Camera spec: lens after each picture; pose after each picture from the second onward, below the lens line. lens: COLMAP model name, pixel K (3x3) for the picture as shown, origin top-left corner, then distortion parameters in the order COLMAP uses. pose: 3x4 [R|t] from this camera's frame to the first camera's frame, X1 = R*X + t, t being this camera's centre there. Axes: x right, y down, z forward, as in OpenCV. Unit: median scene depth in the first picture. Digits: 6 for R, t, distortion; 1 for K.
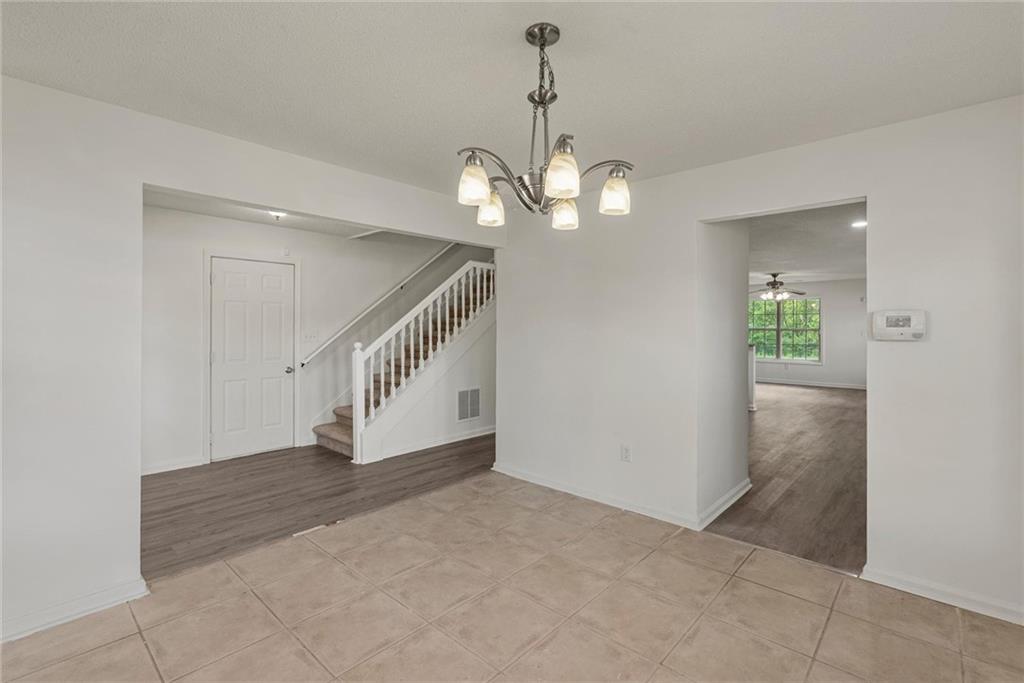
lens RADIAL K [[463.7, 0, 516.9], [0, 463.7, 335.4], [0, 0, 1]] dist [-0.009883, 0.002653]
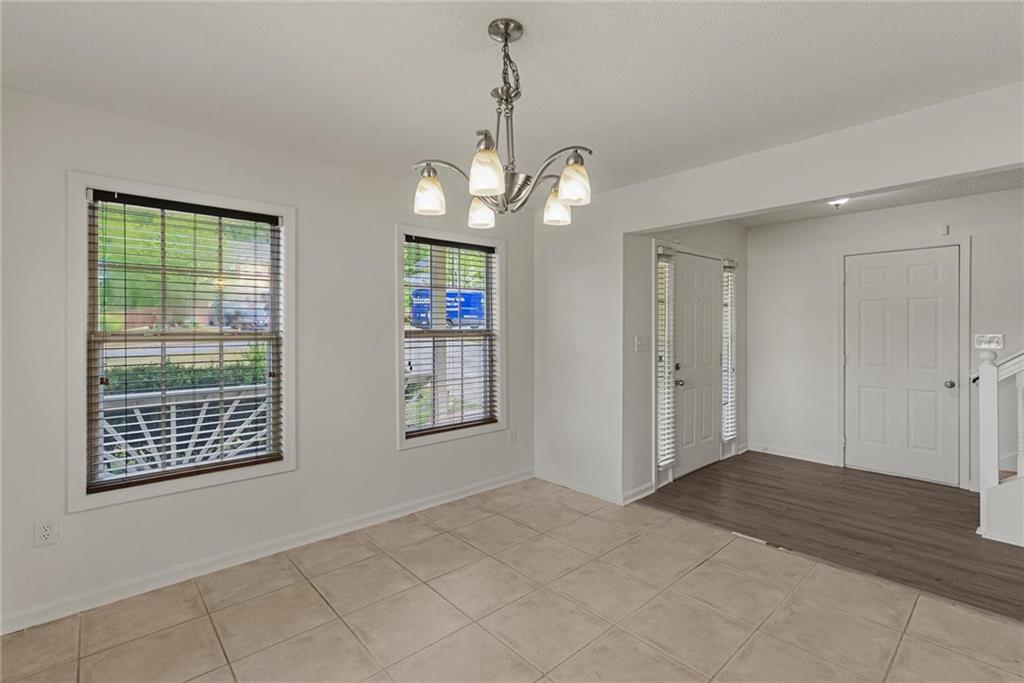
lens RADIAL K [[463.7, 0, 516.6], [0, 463.7, 333.8], [0, 0, 1]] dist [-0.009883, 0.002653]
pose [[-0.096025, 0.008021, -0.995347, 0.507240], [-0.014572, 0.999849, 0.009463, -0.007149], [0.995272, 0.015413, -0.095894, 0.544960]]
